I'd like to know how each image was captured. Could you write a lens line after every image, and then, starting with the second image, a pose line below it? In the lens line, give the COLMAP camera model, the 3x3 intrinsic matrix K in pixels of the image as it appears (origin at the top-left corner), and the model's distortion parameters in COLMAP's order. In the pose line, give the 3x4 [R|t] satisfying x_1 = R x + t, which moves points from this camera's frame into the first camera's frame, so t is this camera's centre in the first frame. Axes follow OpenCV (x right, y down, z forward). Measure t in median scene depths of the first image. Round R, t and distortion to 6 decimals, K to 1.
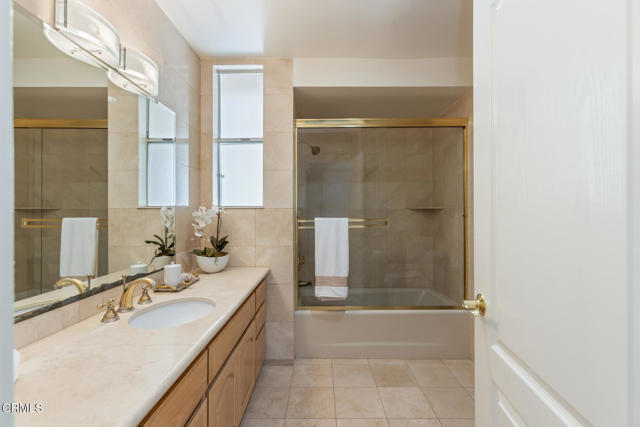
lens RADIAL K [[292.3, 0, 320.0], [0, 292.3, 213.5], [0, 0, 1]] dist [-0.001641, 0.011846]
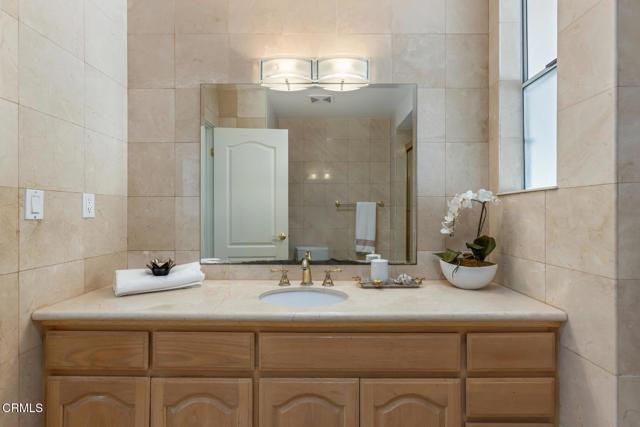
lens RADIAL K [[303.8, 0, 320.0], [0, 303.8, 213.5], [0, 0, 1]] dist [0.000543, 0.000625]
pose [[-0.007952, 0.004170, -0.999960, 0.322824], [-0.003813, 0.999984, 0.004200, 0.022751], [0.999961, 0.003846, -0.007936, 0.604417]]
